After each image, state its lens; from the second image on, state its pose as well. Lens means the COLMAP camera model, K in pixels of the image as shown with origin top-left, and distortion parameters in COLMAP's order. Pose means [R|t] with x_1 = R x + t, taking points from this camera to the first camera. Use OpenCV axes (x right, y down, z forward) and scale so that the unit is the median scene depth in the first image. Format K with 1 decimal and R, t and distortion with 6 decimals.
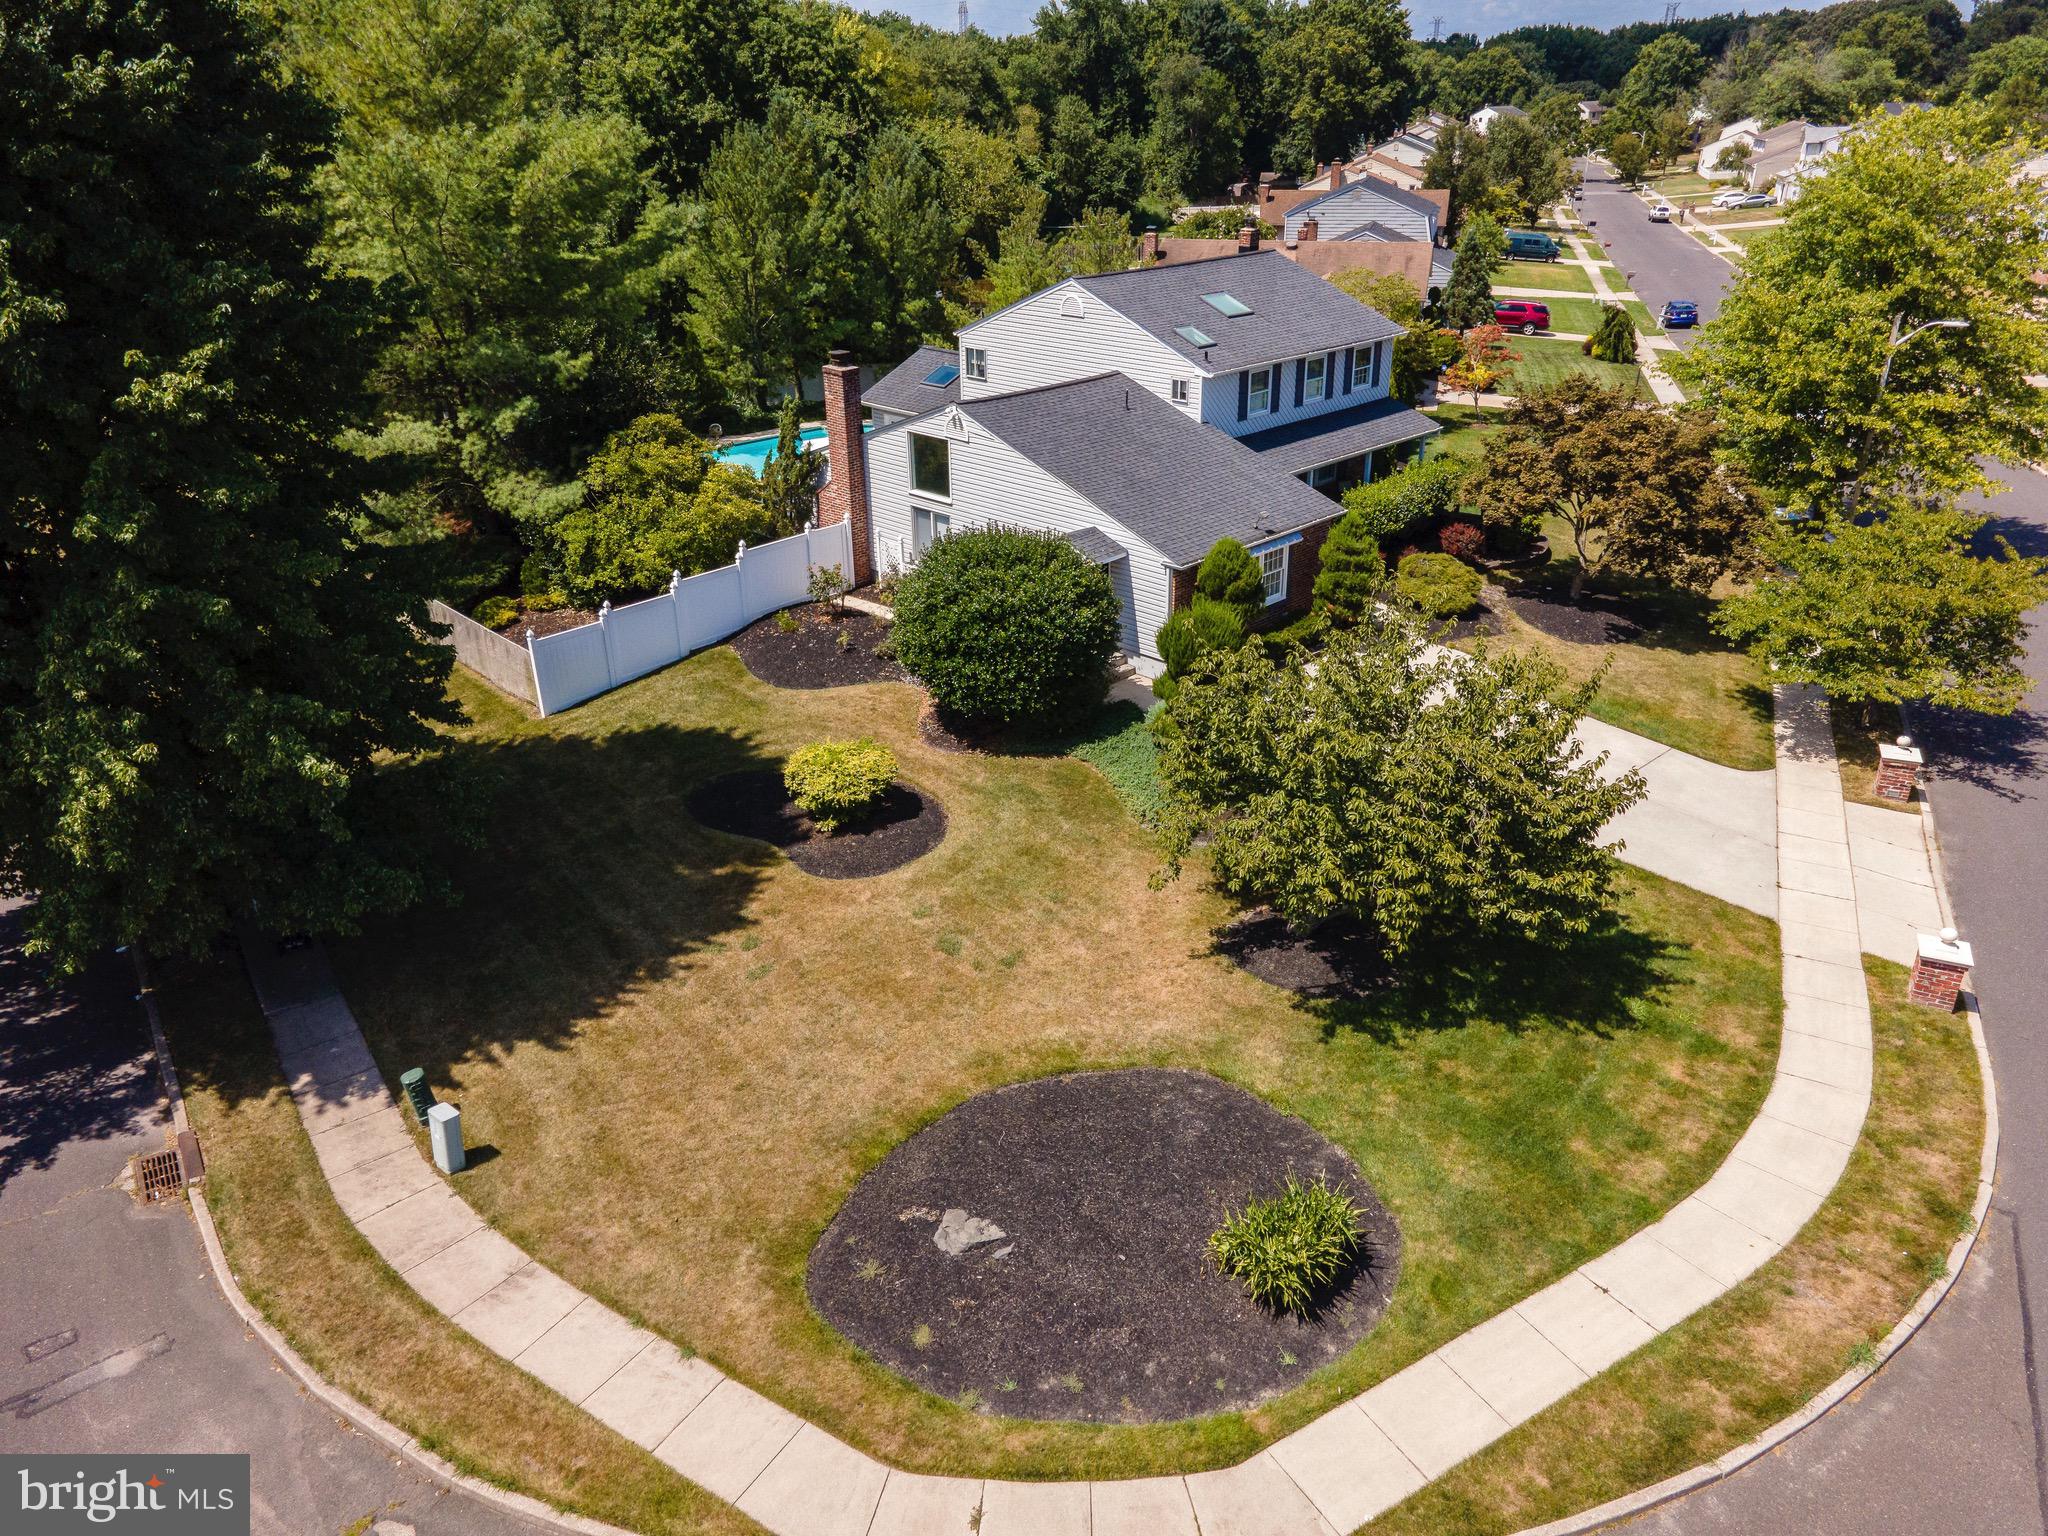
lens RADIAL K [[1487.6, 0, 1033.1], [0, 1487.6, 782.3], [0, 0, 1]] dist [0.023130, 0.030217]
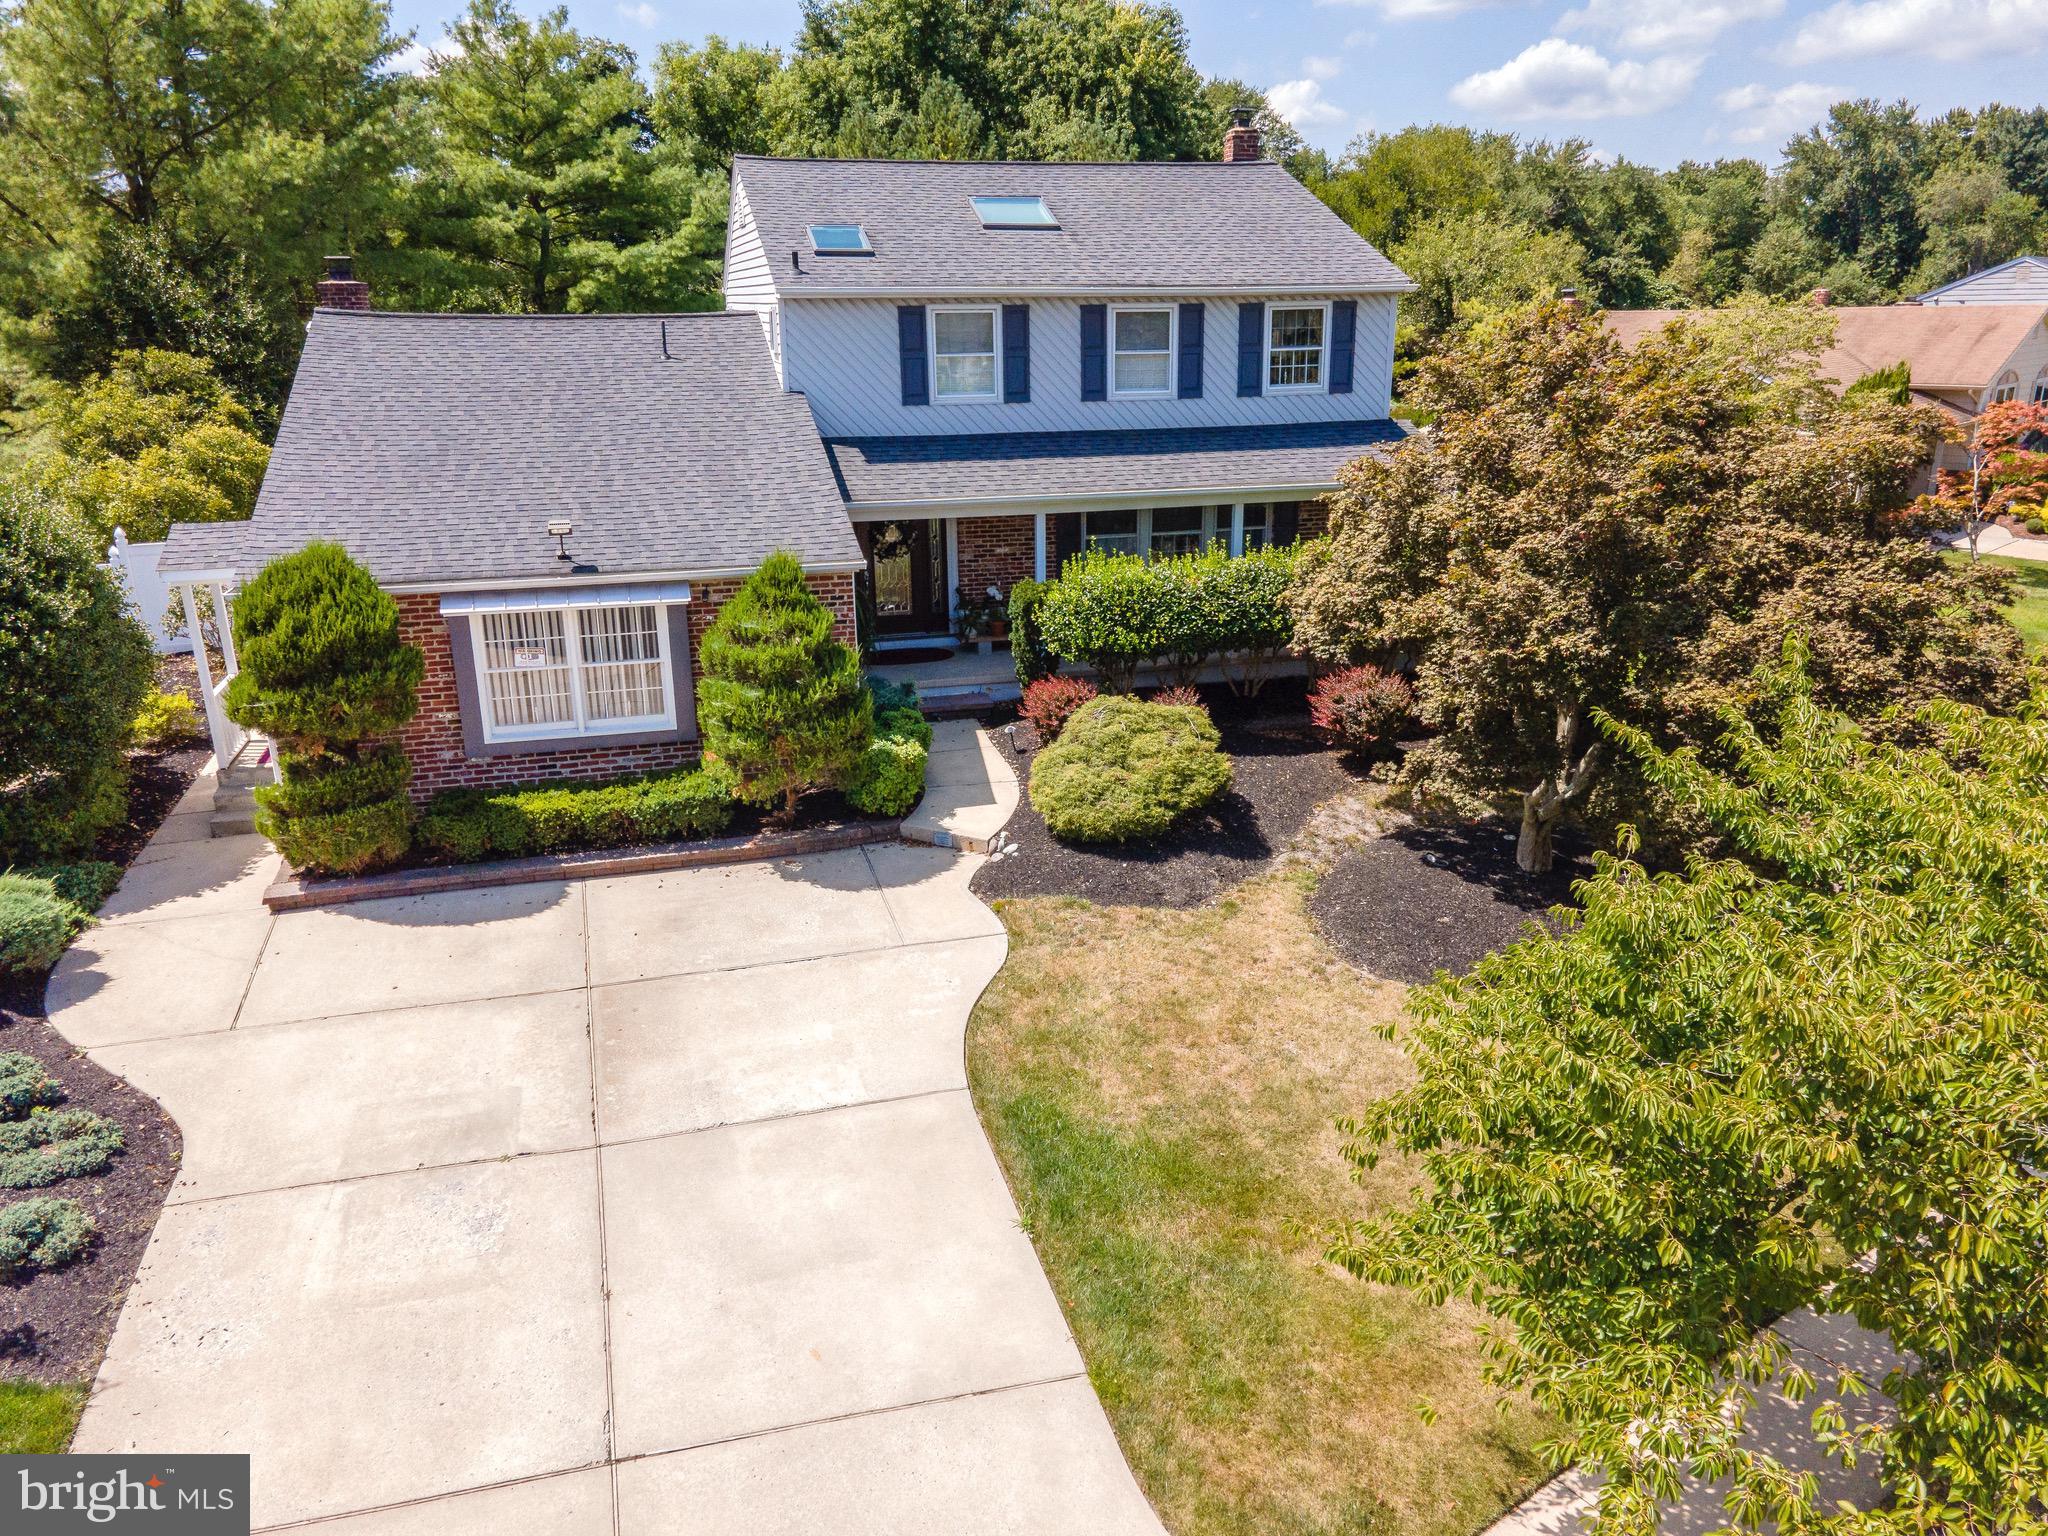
lens RADIAL K [[1487.6, 0, 1019.5], [0, 1487.6, 784.3], [0, 0, 1]] dist [0.023130, 0.030217]
pose [[0.865832, 0.155944, -0.475412, 0.102239], [-0.210649, 0.975487, -0.063660, -0.021727], [0.453831, 0.155264, 0.877457, 0.139330]]
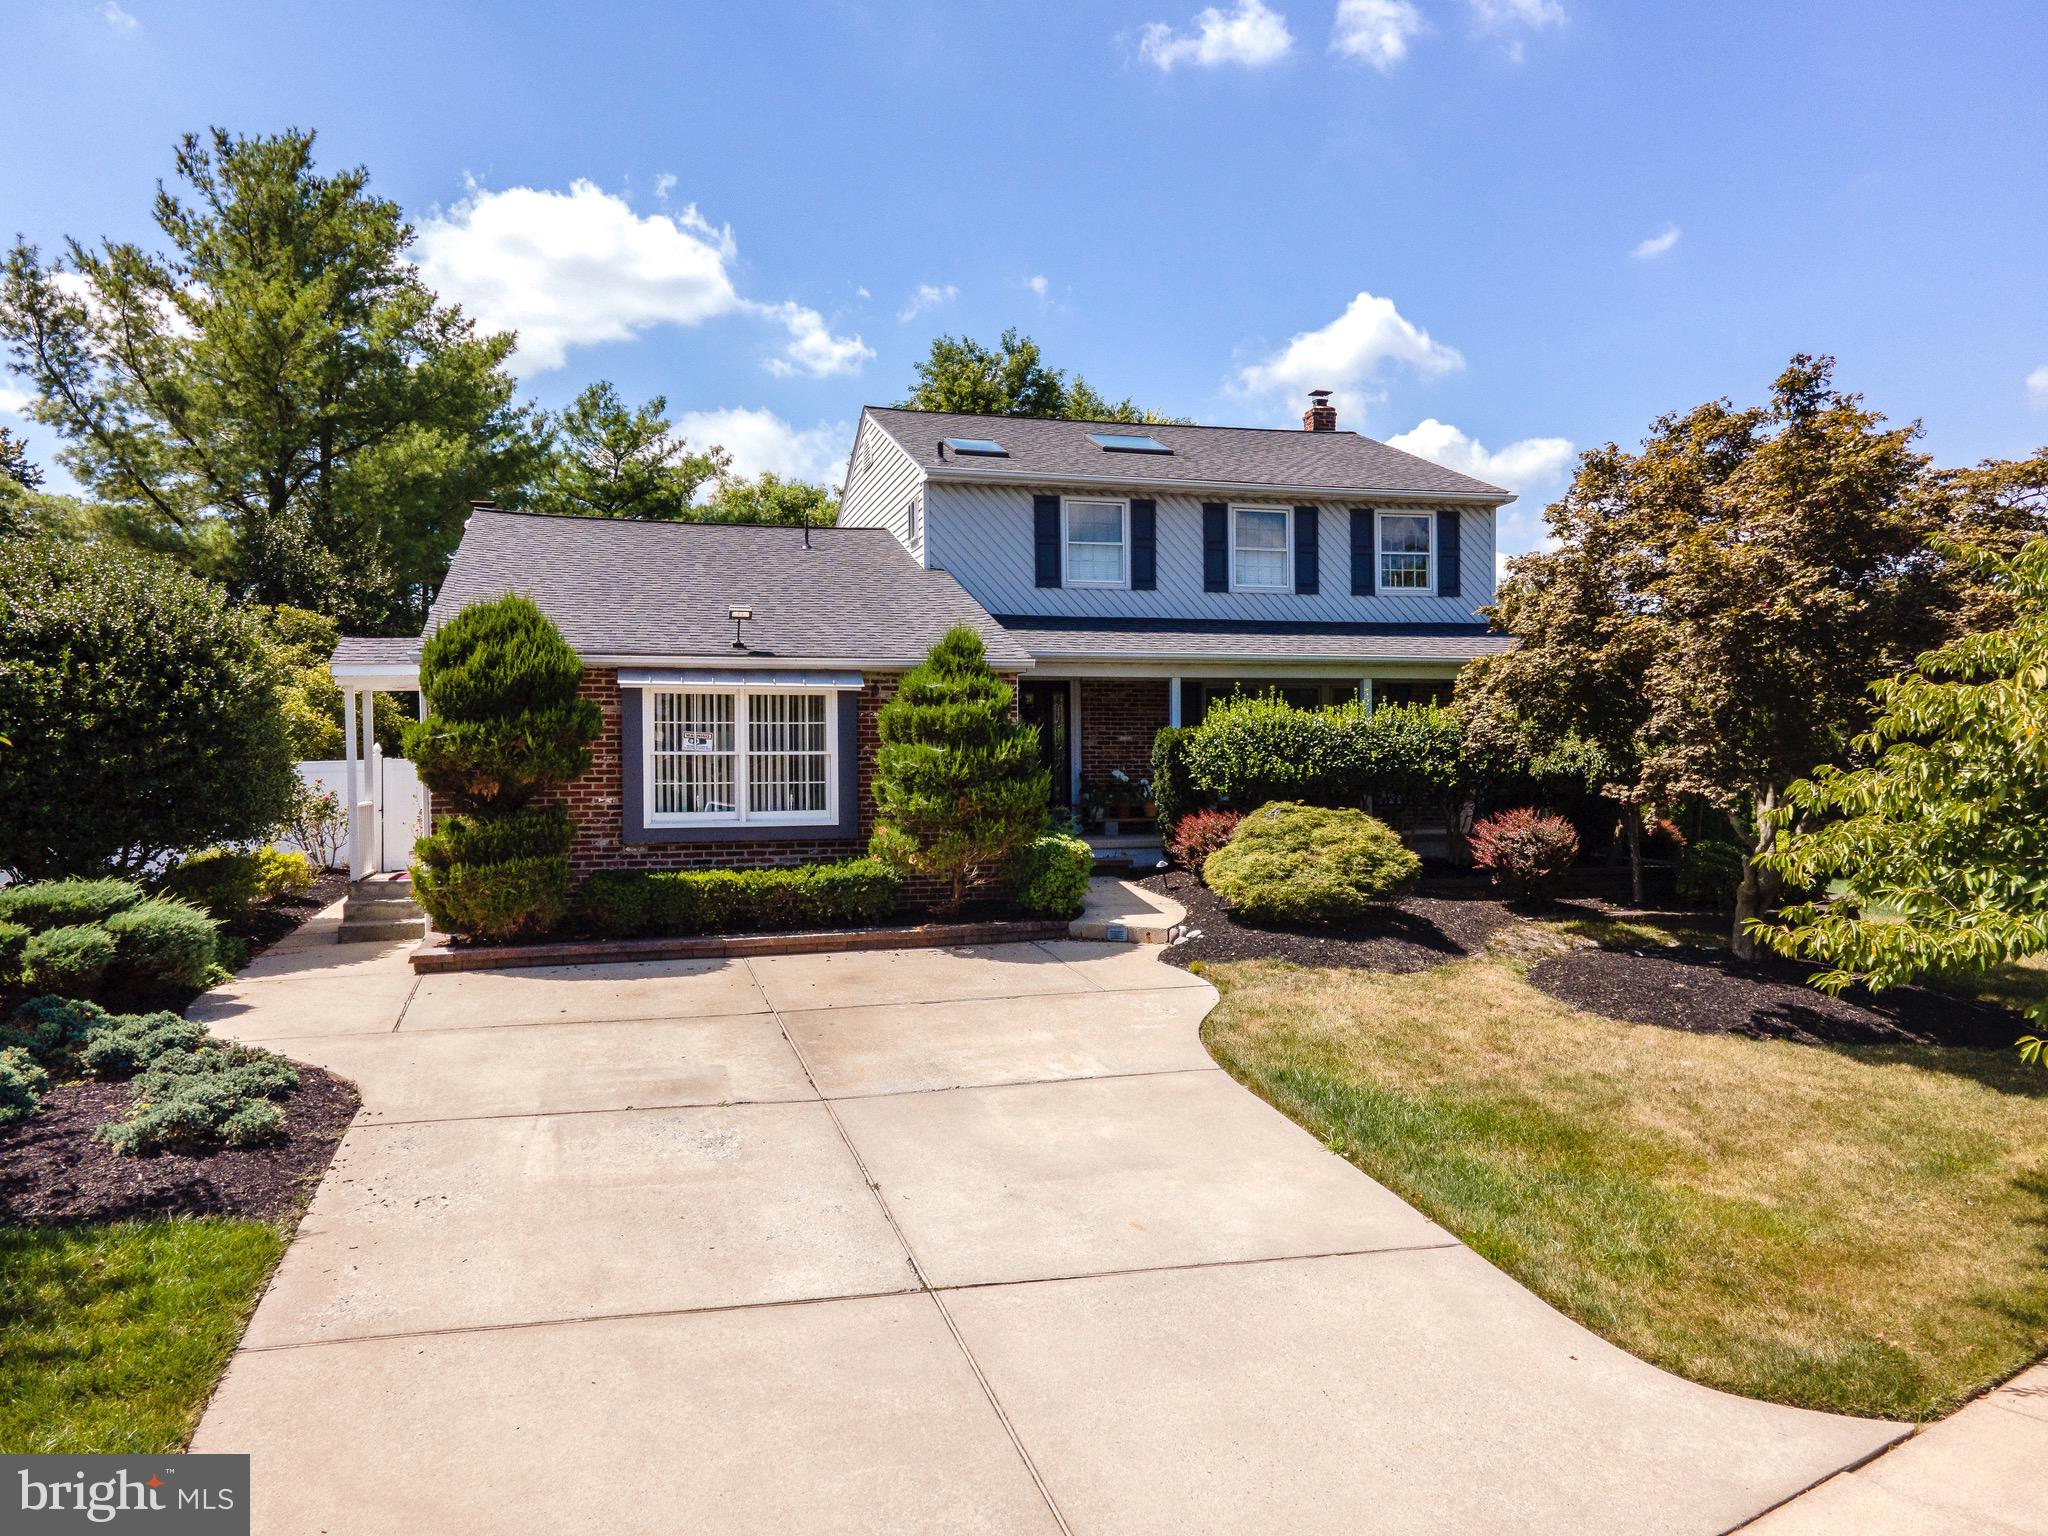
lens RADIAL K [[1487.6, 0, 1021.4], [0, 1487.6, 776.6], [0, 0, 1]] dist [0.023130, 0.030217]
pose [[0.868849, 0.008905, -0.494997, 0.092579], [-0.209950, 0.912107, -0.352109, 0.000939], [0.448355, 0.409855, 0.794353, 0.143399]]
